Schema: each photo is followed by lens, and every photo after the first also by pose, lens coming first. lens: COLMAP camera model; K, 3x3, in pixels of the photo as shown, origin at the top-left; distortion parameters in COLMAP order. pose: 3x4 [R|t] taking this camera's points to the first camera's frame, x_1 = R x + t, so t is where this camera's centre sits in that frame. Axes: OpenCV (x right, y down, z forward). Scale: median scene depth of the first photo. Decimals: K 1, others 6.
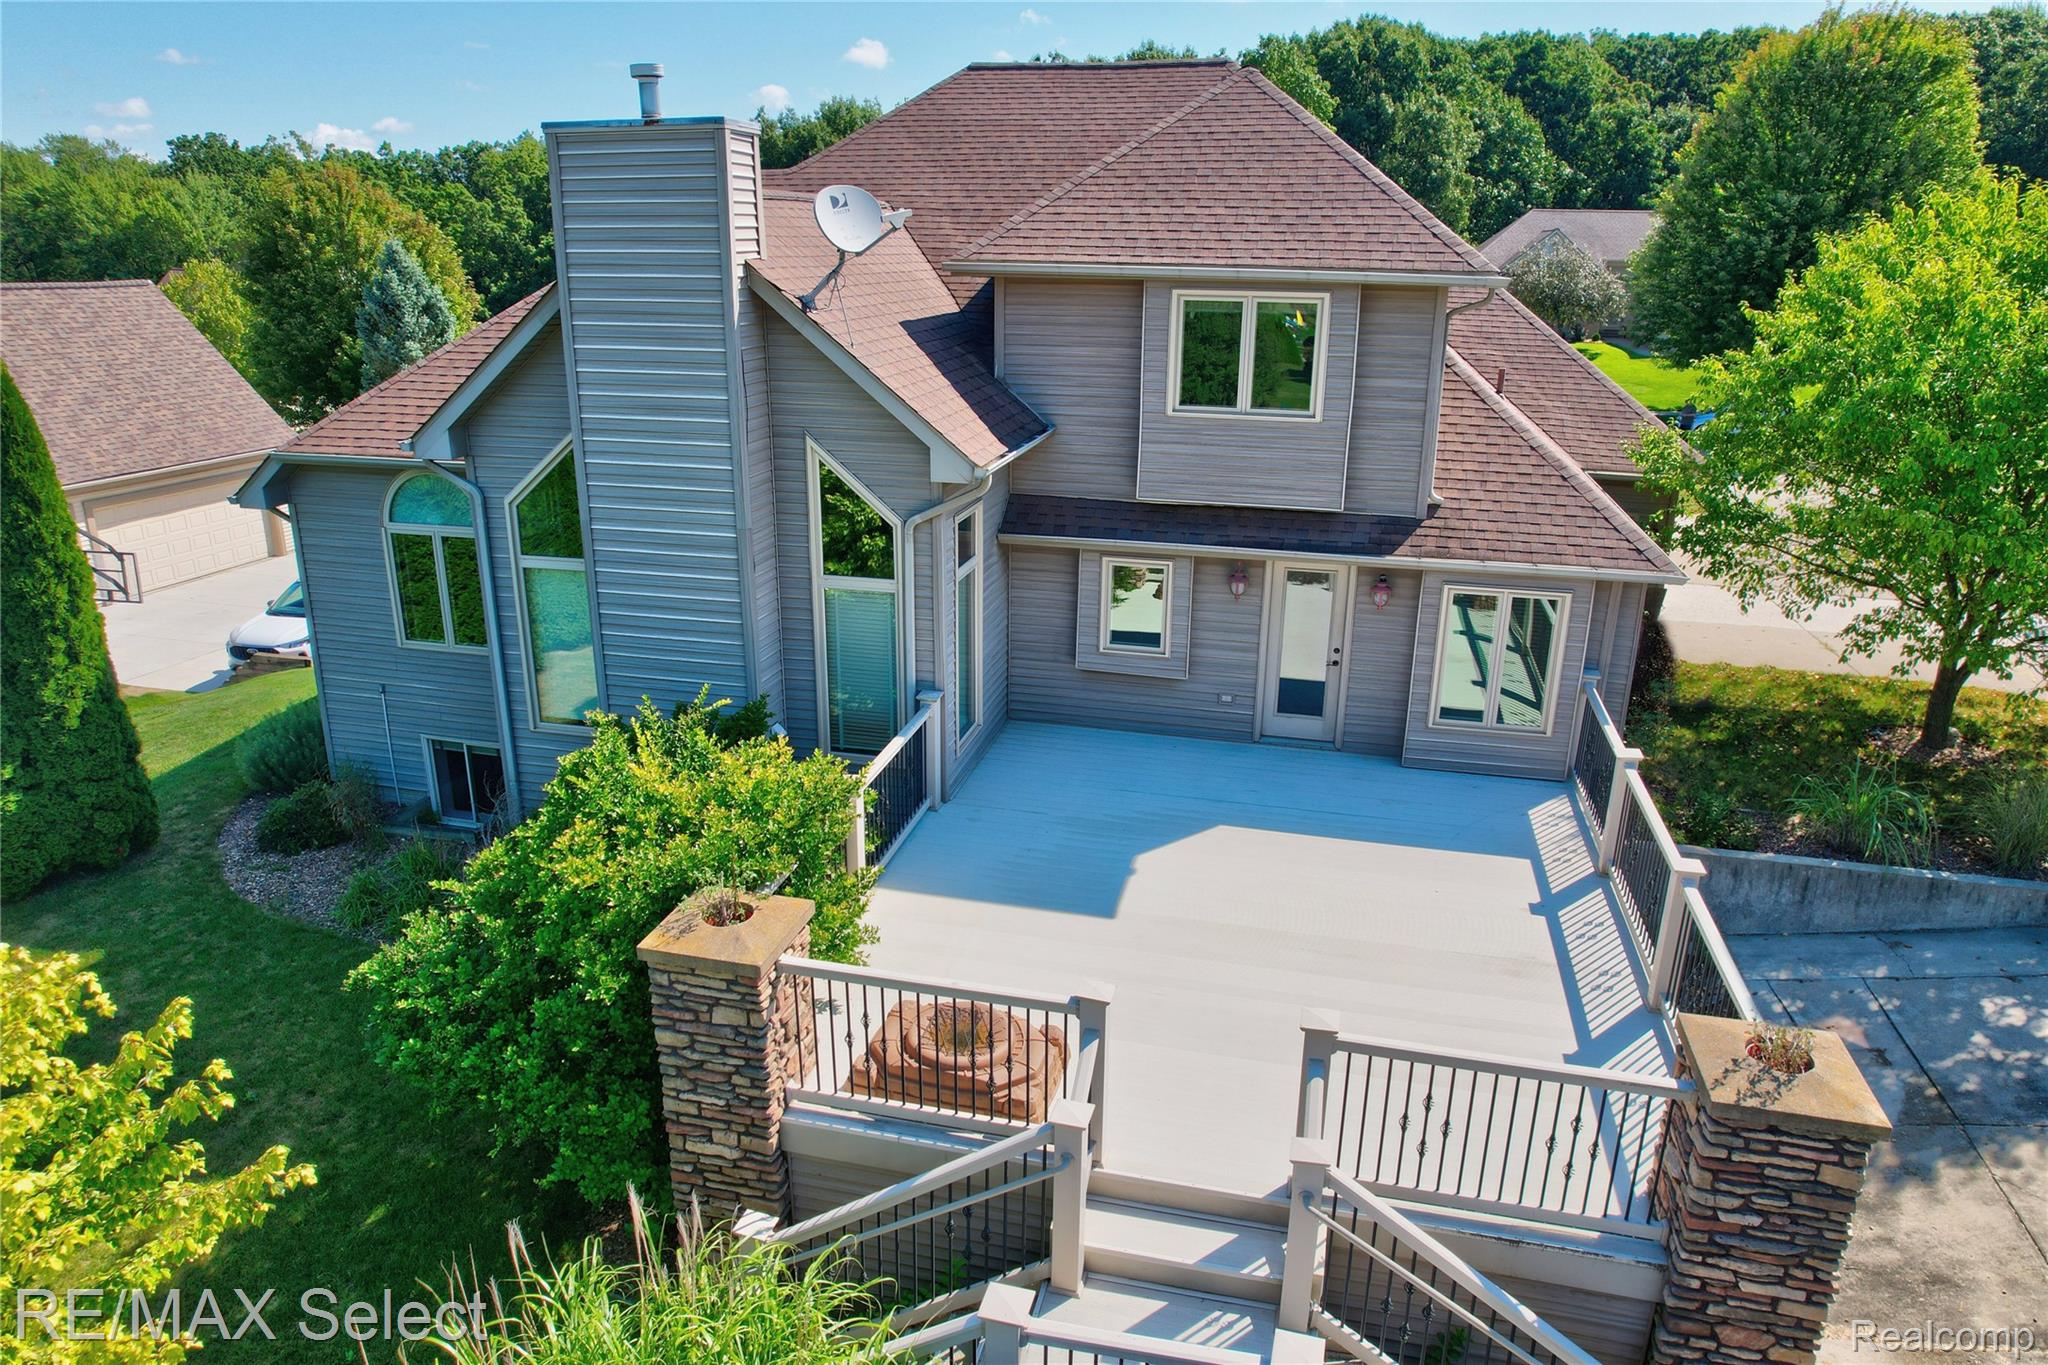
lens RADIAL K [[1309.9, 0, 1021.6], [0, 1309.9, 682.4], [0, 0, 1]] dist [-0.076060, 0.064548]
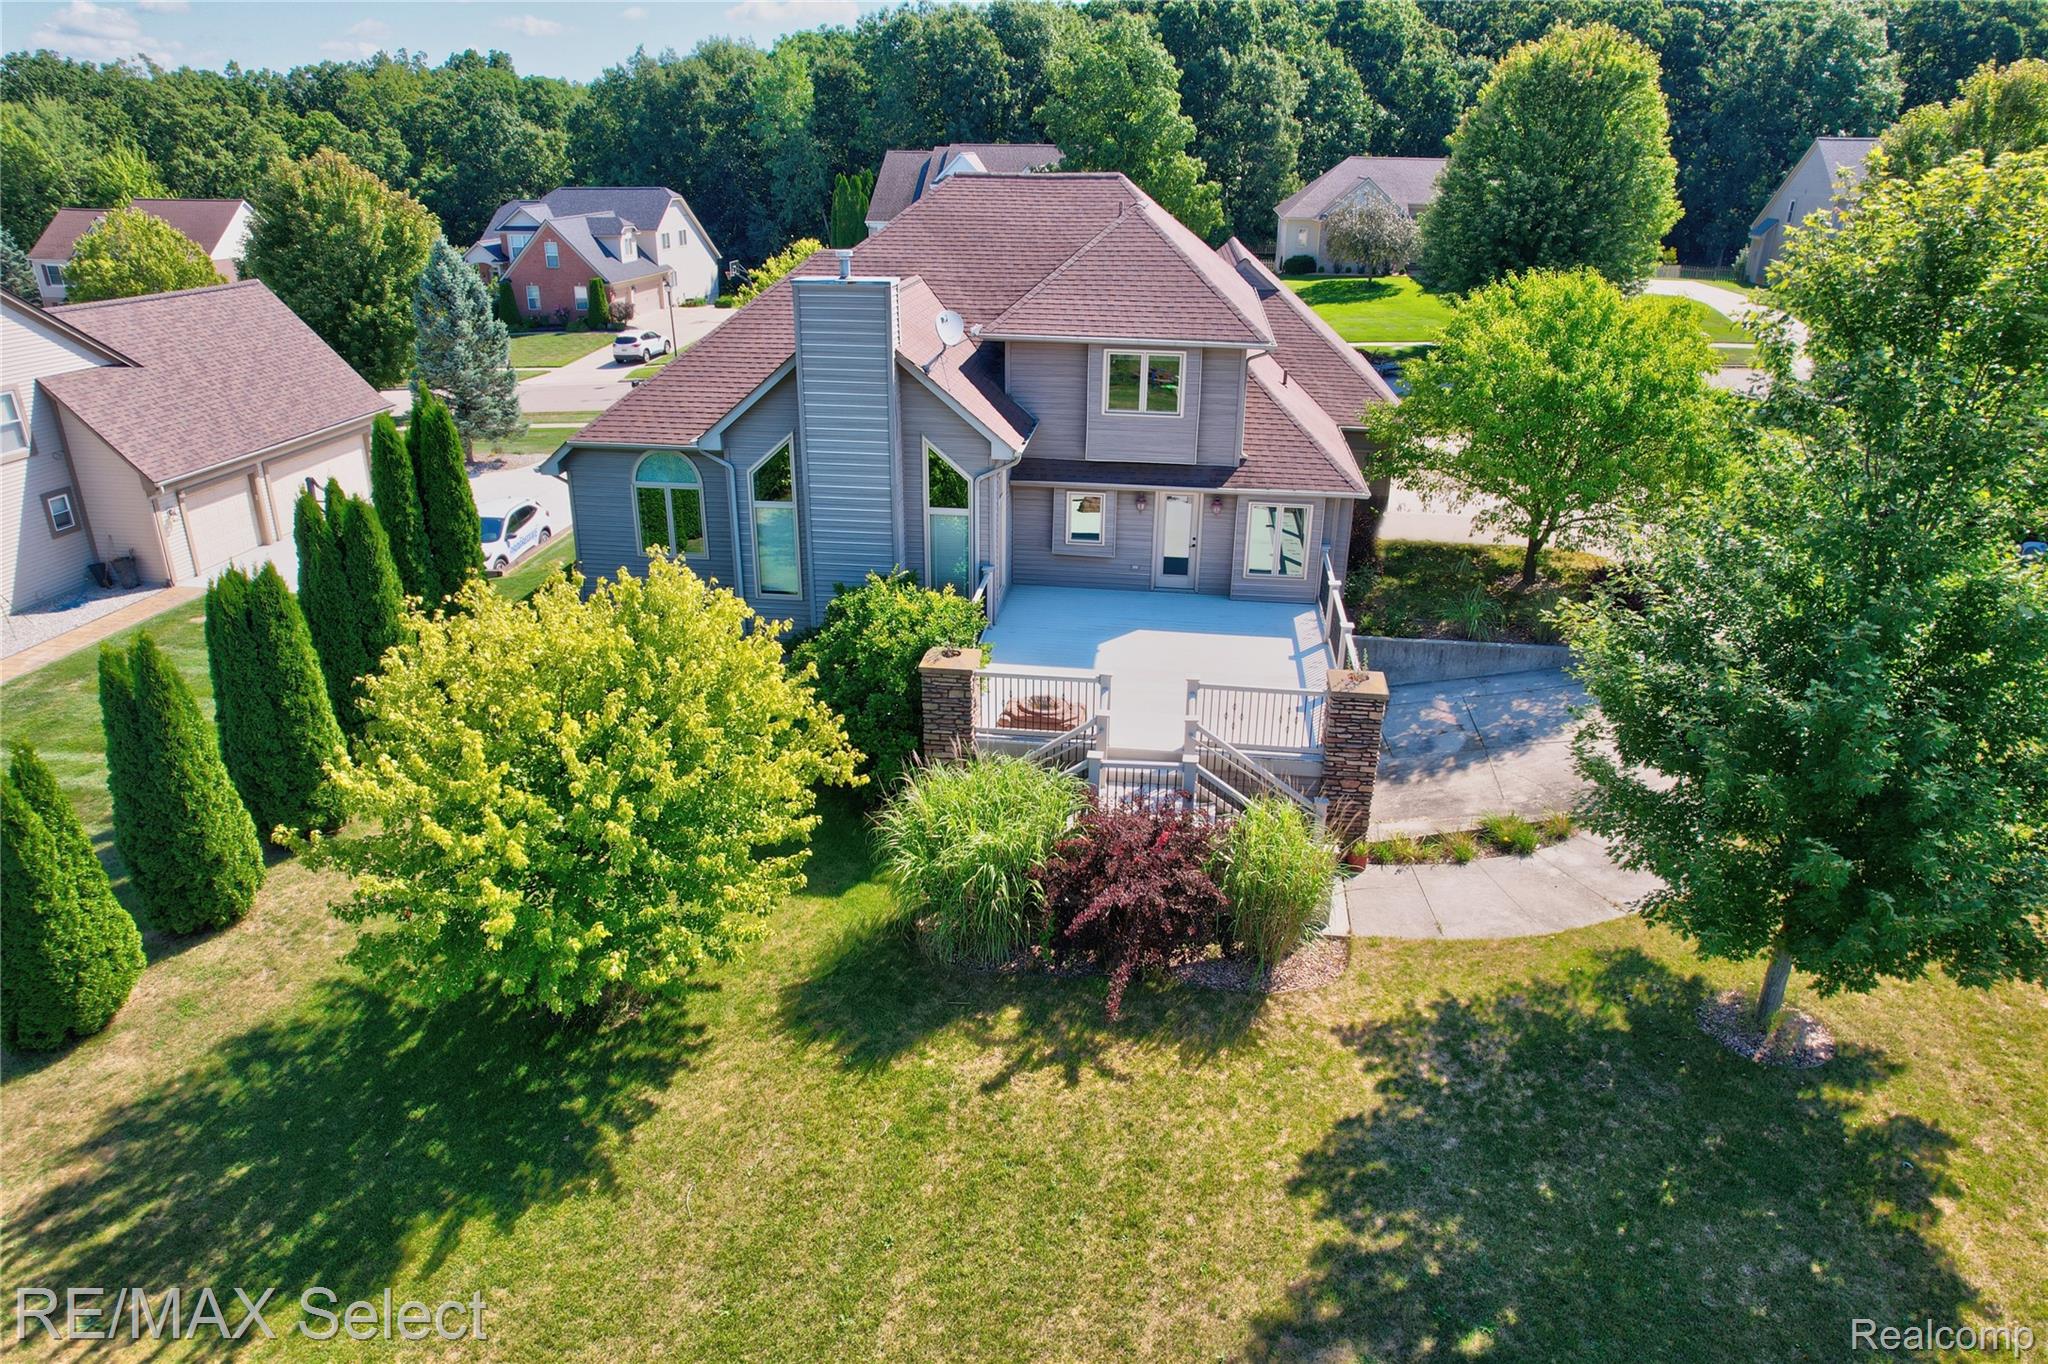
lens RADIAL K [[1313.4, 0, 1022.5], [0, 1313.4, 680.6], [0, 0, 1]] dist [-0.088478, 0.082253]
pose [[0.993548, -0.044680, 0.104239, -0.178248], [0.037180, 0.996652, 0.072812, 0.028388], [-0.107144, -0.068466, 0.991883, -0.728316]]
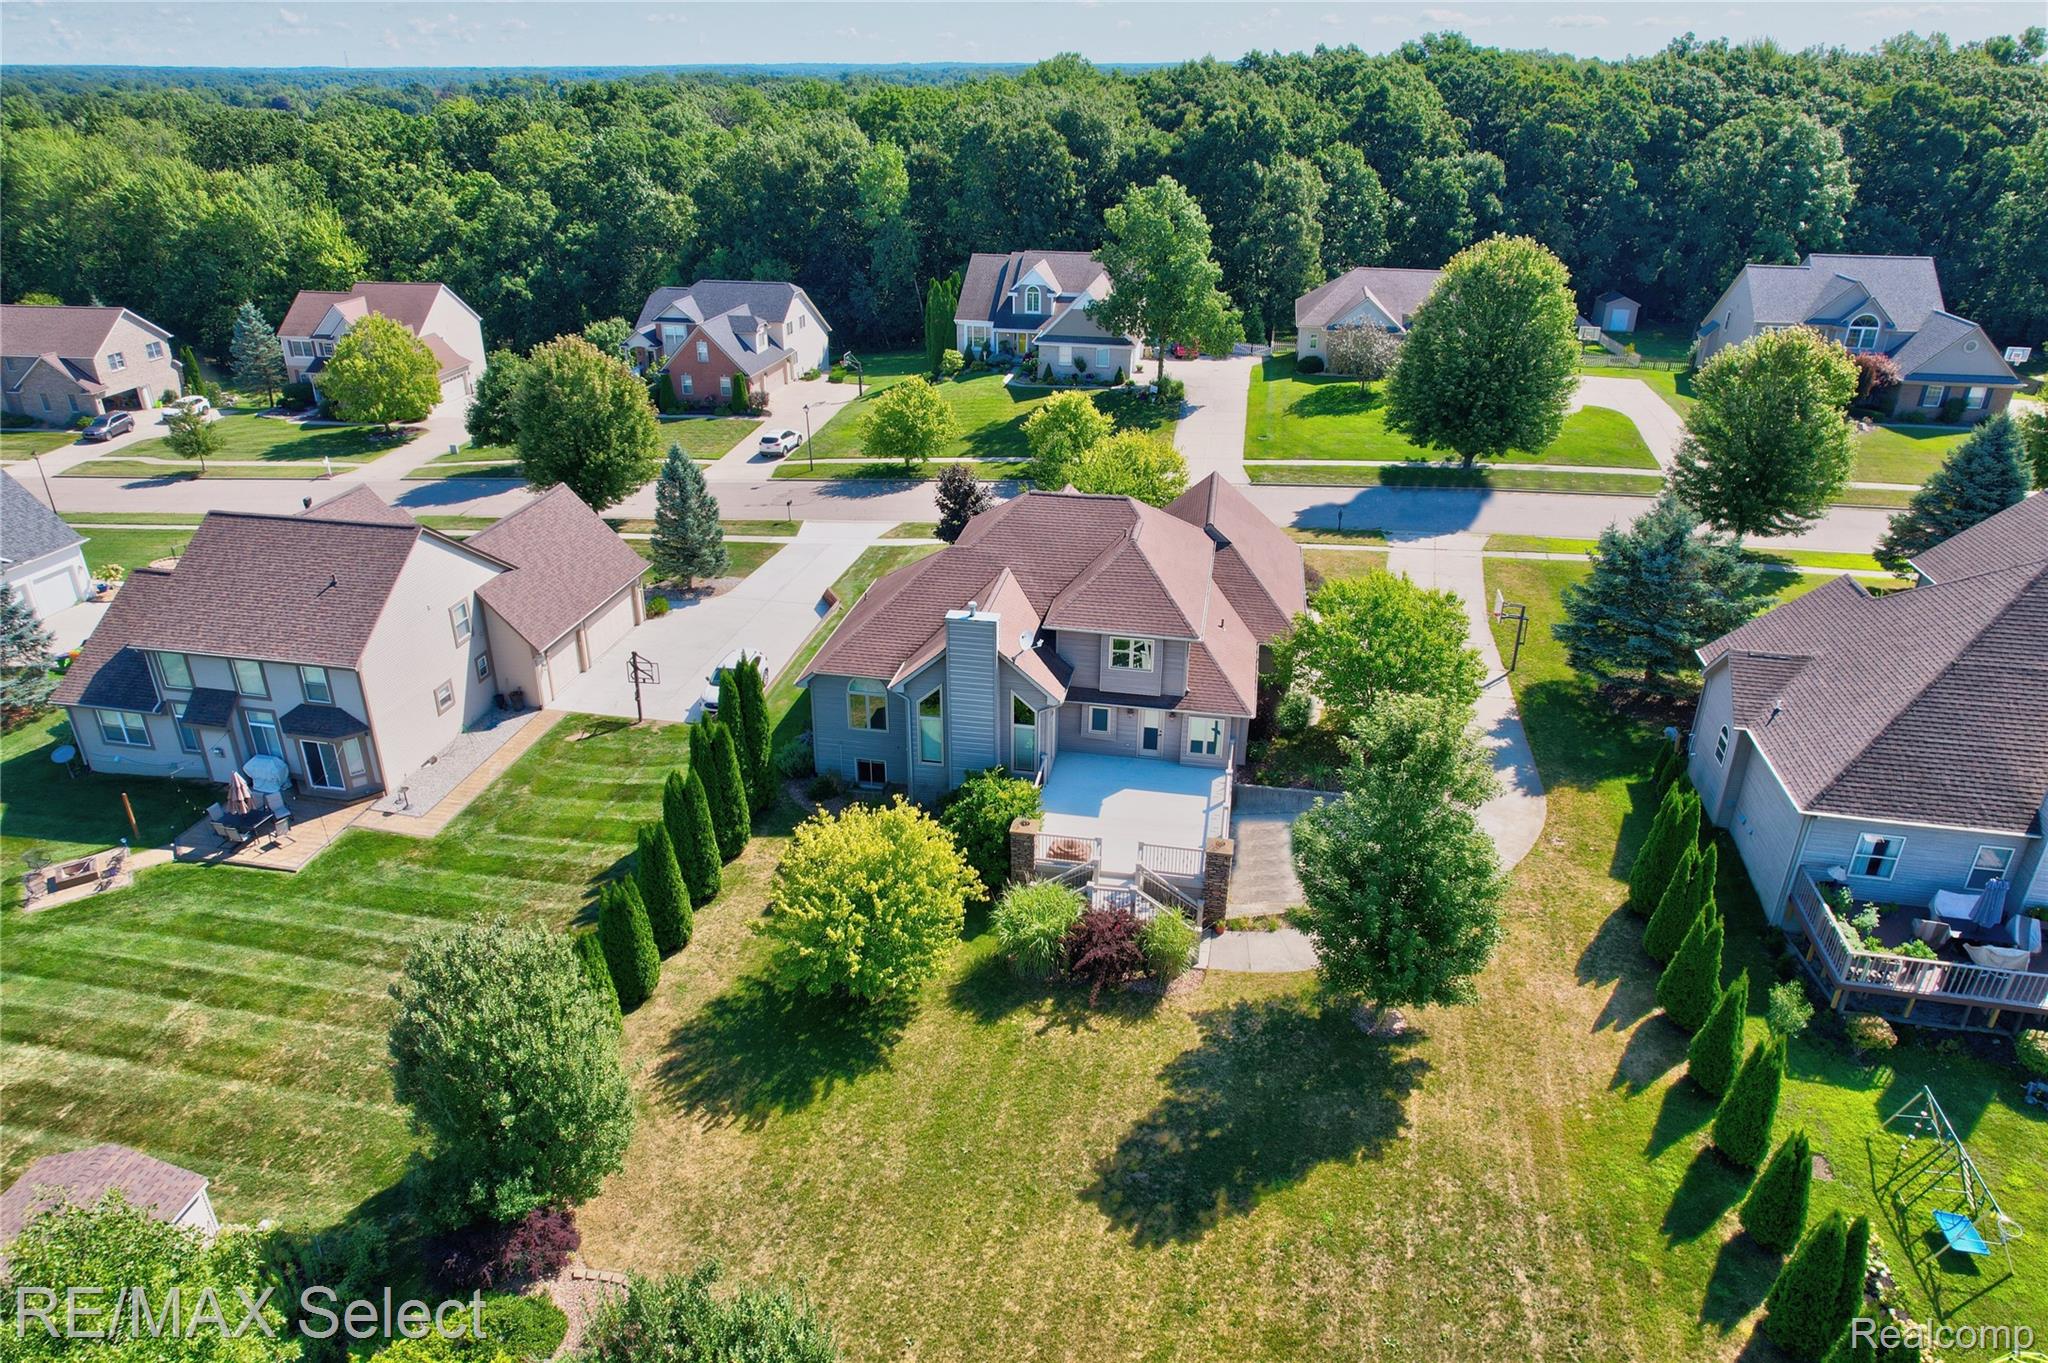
lens RADIAL K [[1309.9, 0, 1021.6], [0, 1309.9, 681.4], [0, 0, 1]] dist [-0.076060, 0.064548]
pose [[0.998097, -0.030110, 0.053806, -0.250966], [0.023411, 0.992371, 0.121045, -0.494251], [-0.057040, -0.119555, 0.991188, -1.985793]]
